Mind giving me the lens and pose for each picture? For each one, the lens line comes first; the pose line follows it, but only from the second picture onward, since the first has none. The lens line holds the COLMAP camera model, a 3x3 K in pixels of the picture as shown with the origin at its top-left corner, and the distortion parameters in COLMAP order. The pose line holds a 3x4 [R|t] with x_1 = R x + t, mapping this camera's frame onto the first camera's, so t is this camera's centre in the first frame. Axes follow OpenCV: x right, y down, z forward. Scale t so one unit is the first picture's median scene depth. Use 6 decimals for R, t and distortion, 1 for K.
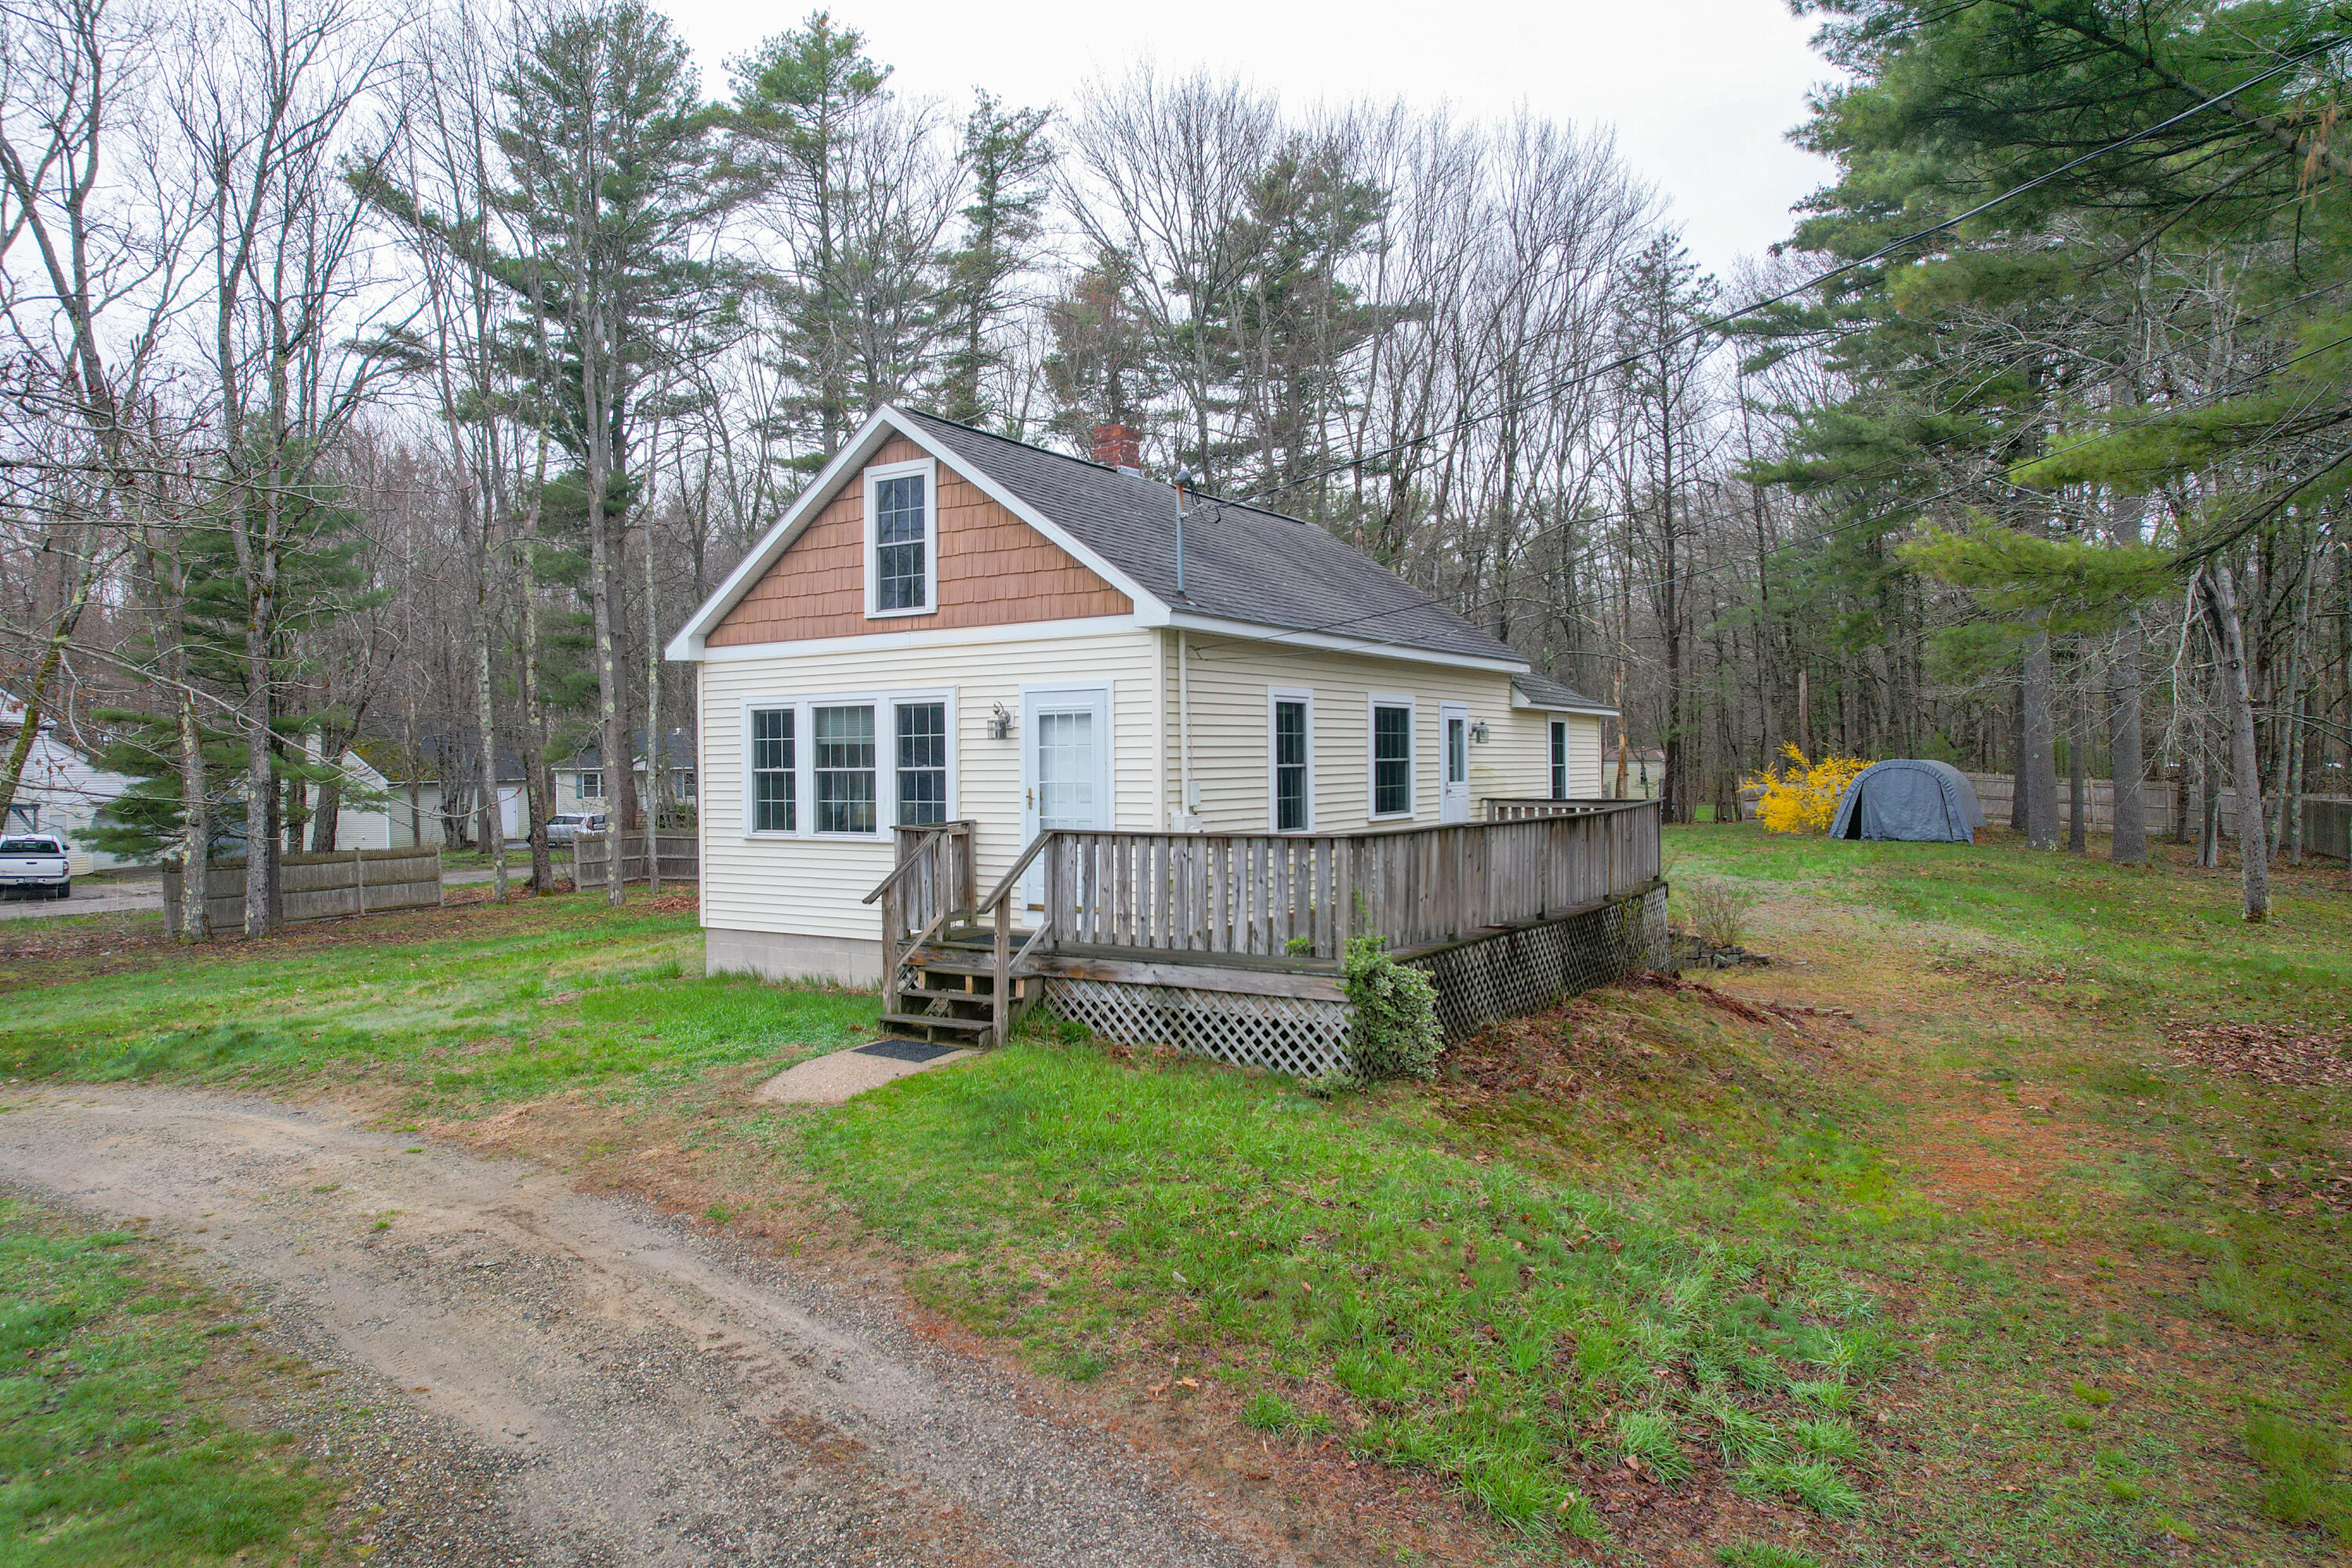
lens RADIAL K [[1502.9, 0, 1166.0], [0, 1502.9, 778.8], [0, 0, 1]] dist [-0.077799, 0.069913]
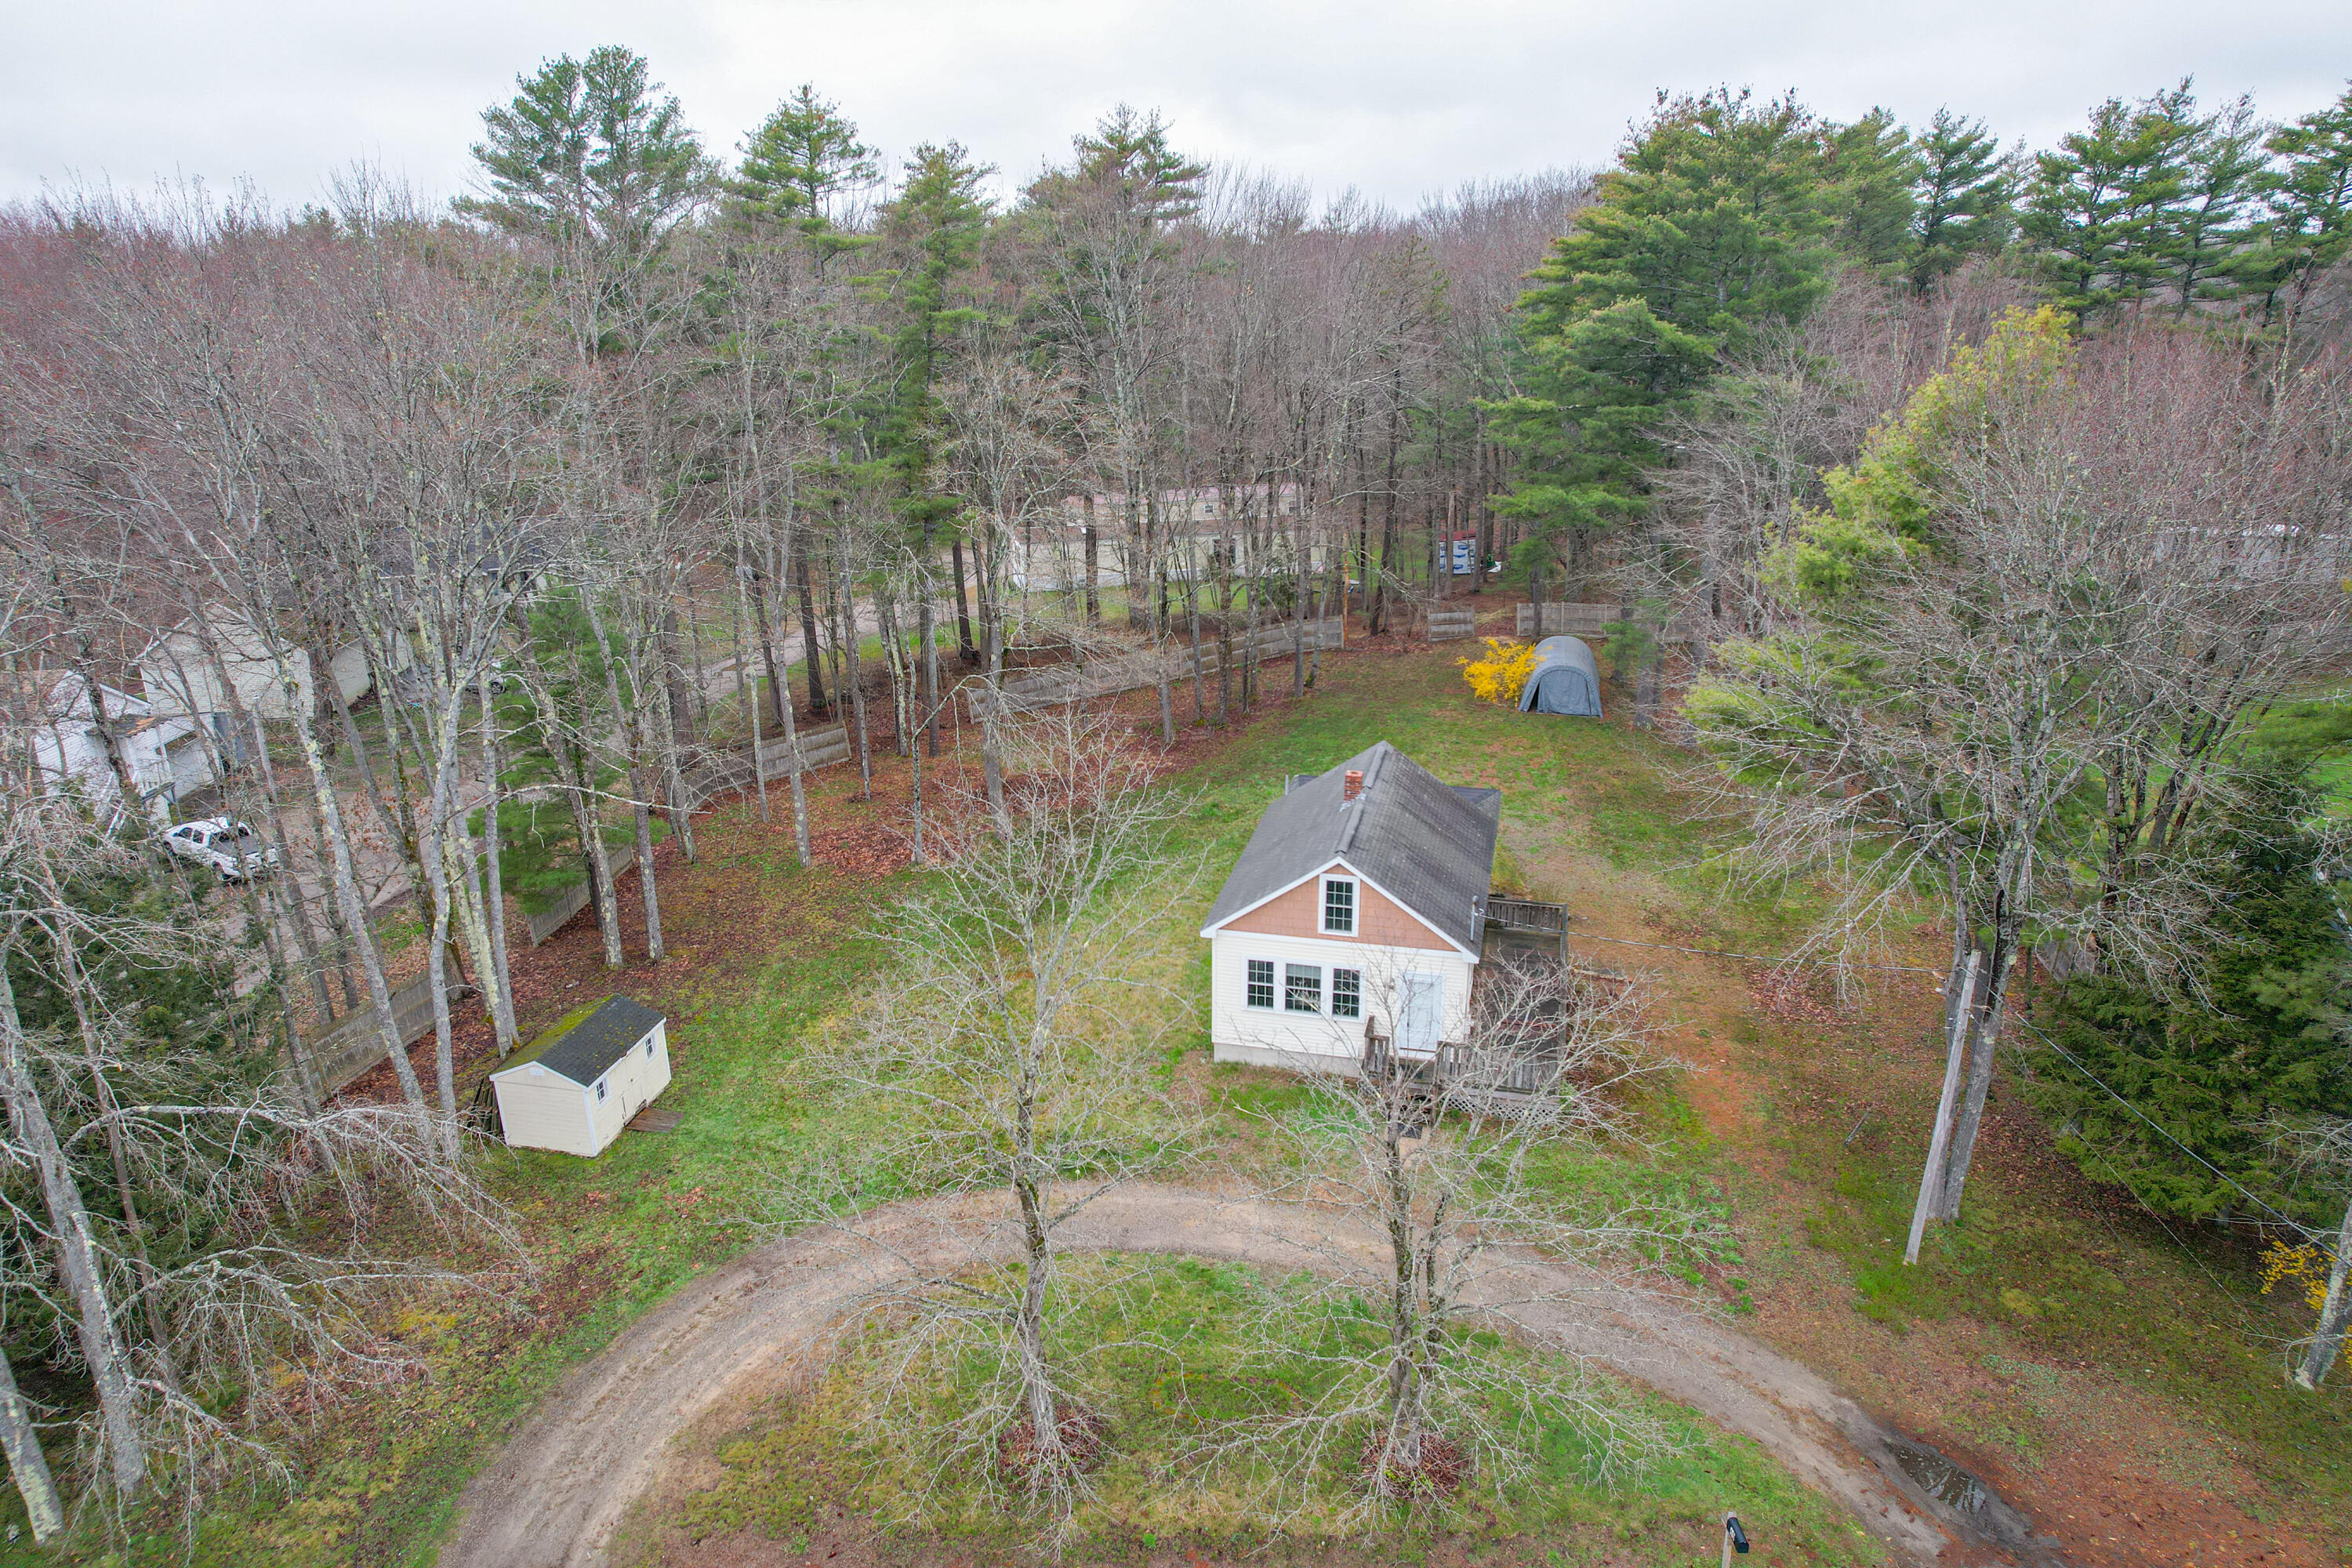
lens RADIAL K [[1502.9, 0, 1166.0], [0, 1502.9, 778.8], [0, 0, 1]] dist [-0.077799, 0.069913]
pose [[0.949785, -0.098145, 0.297113, -1.042691], [0.003854, 0.953132, 0.302529, -0.992094], [-0.312879, -0.286192, 0.905649, -0.935348]]
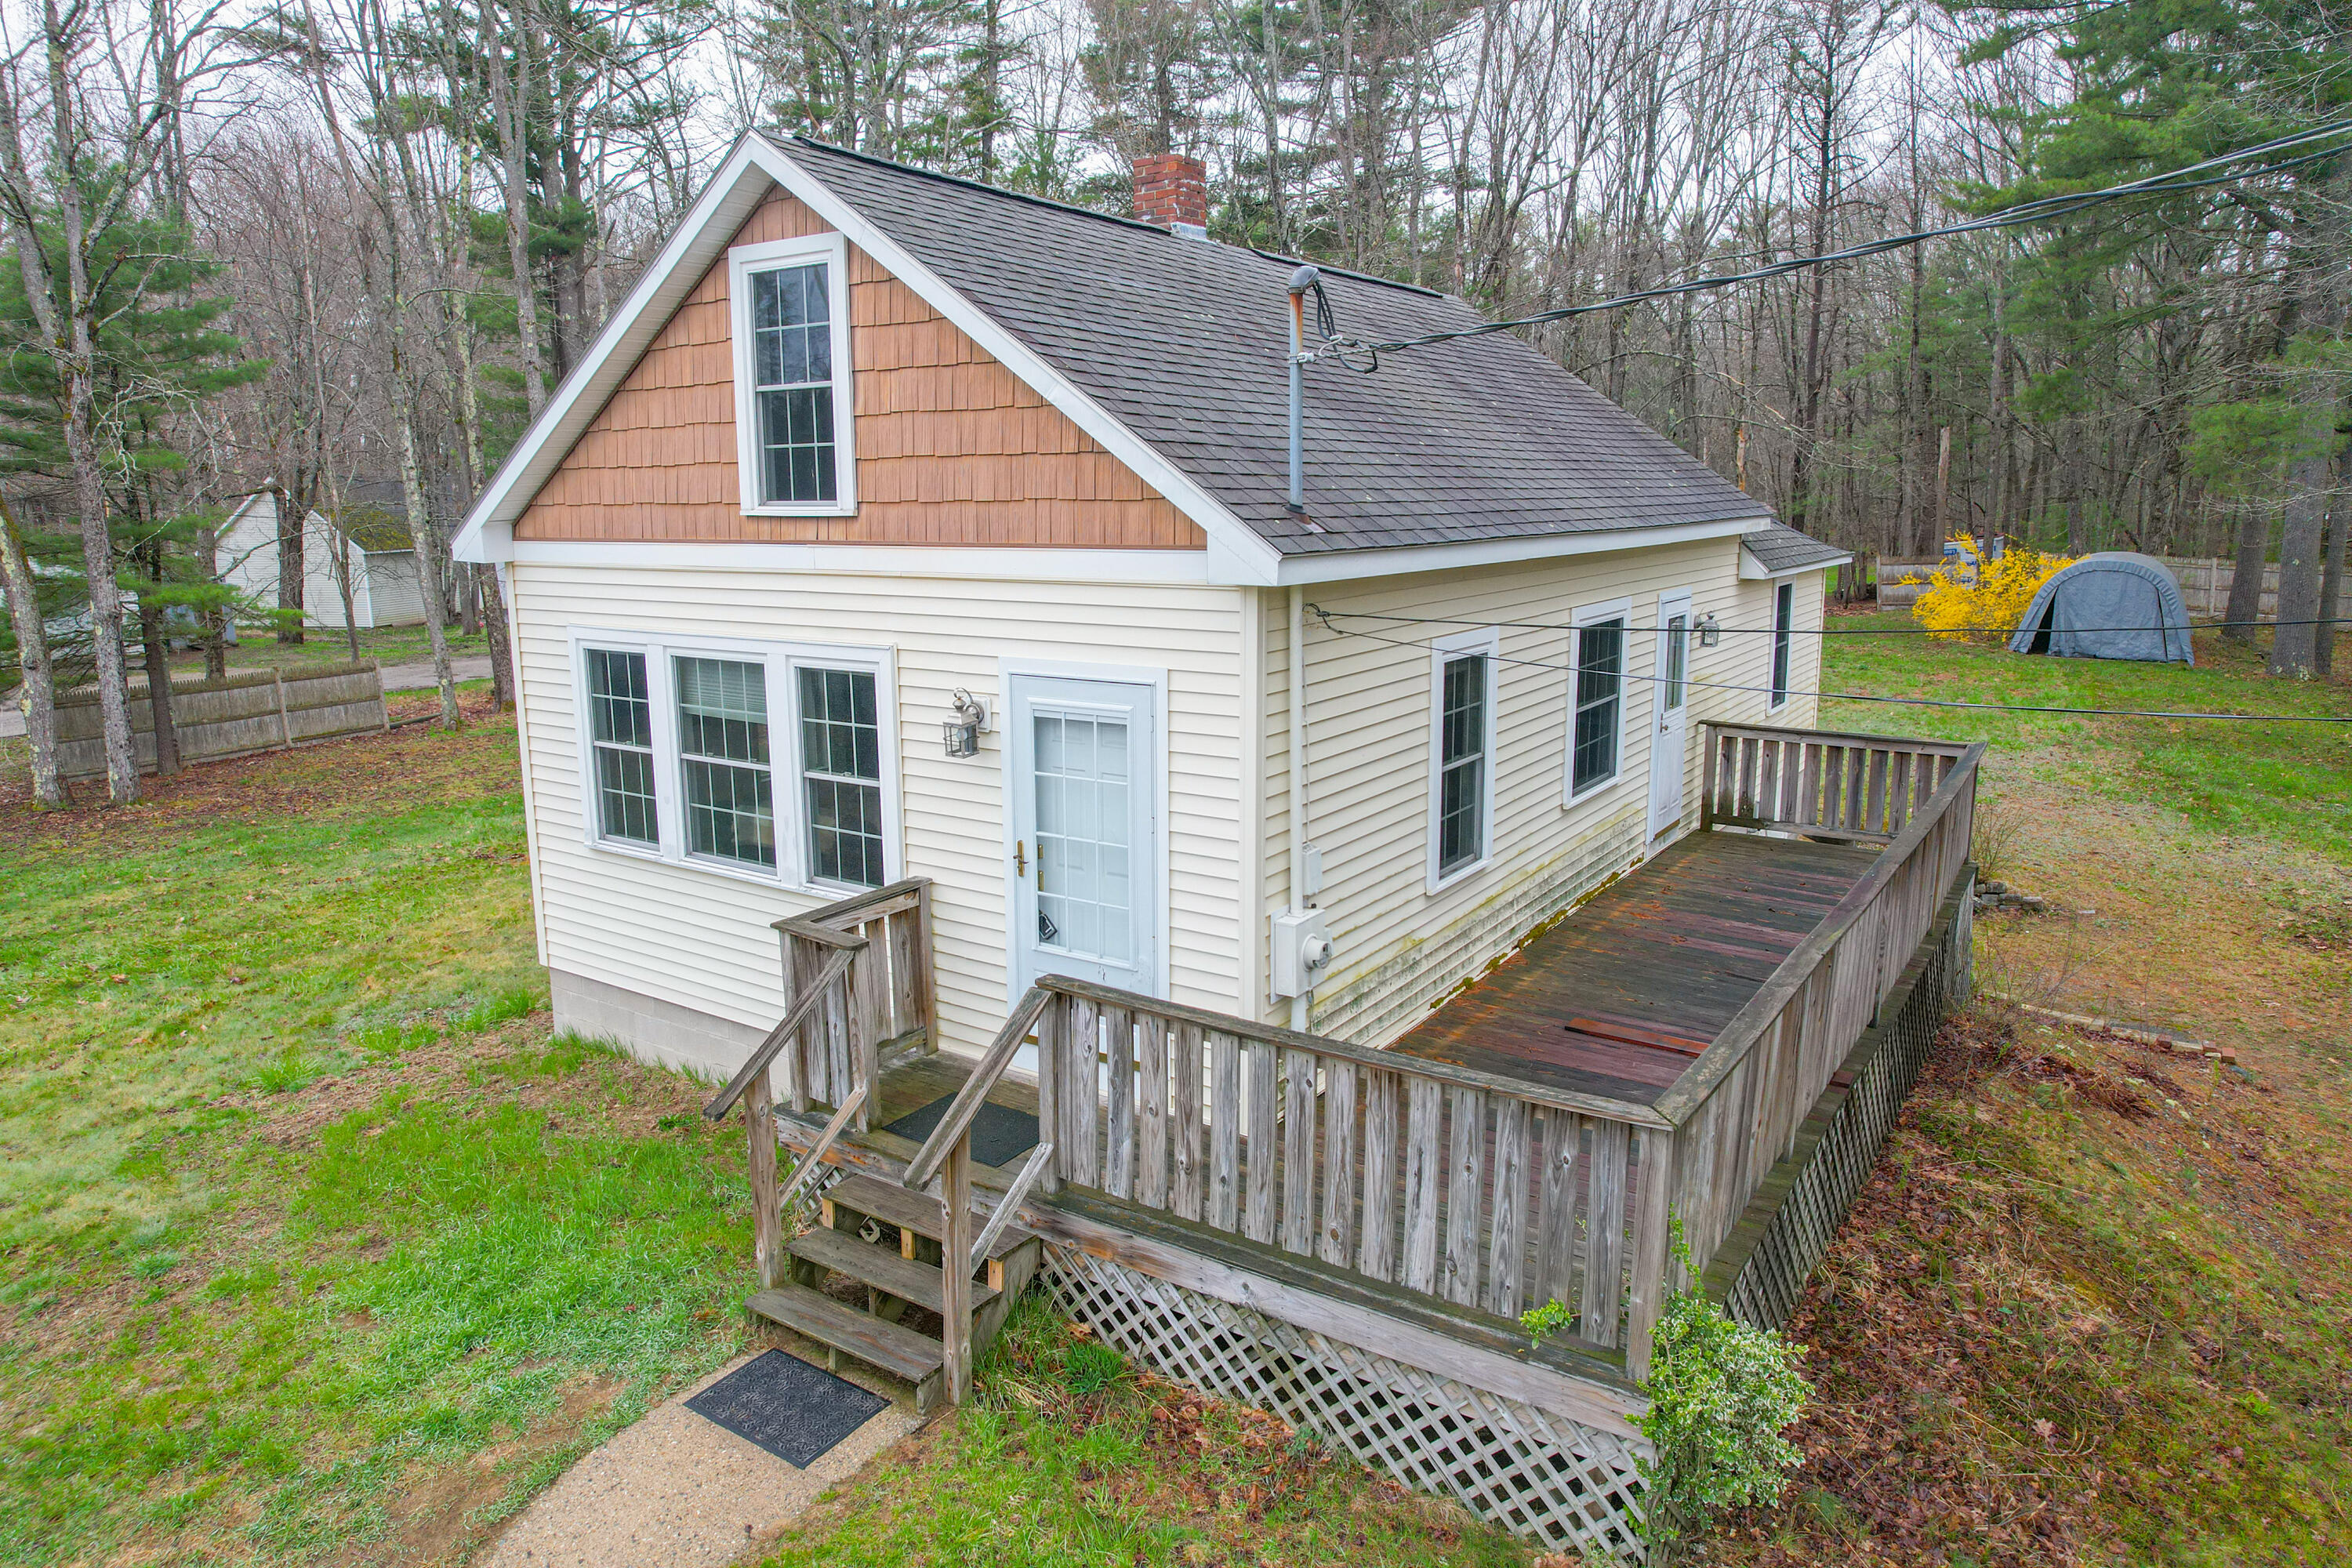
lens RADIAL K [[1502.9, 0, 1166.0], [0, 1502.9, 778.8], [0, 0, 1]] dist [-0.077799, 0.069913]
pose [[0.999497, 0.007738, -0.030749, -0.015580], [-0.002031, 0.983396, 0.181461, -0.105375], [0.031643, -0.181307, 0.982917, 0.388959]]
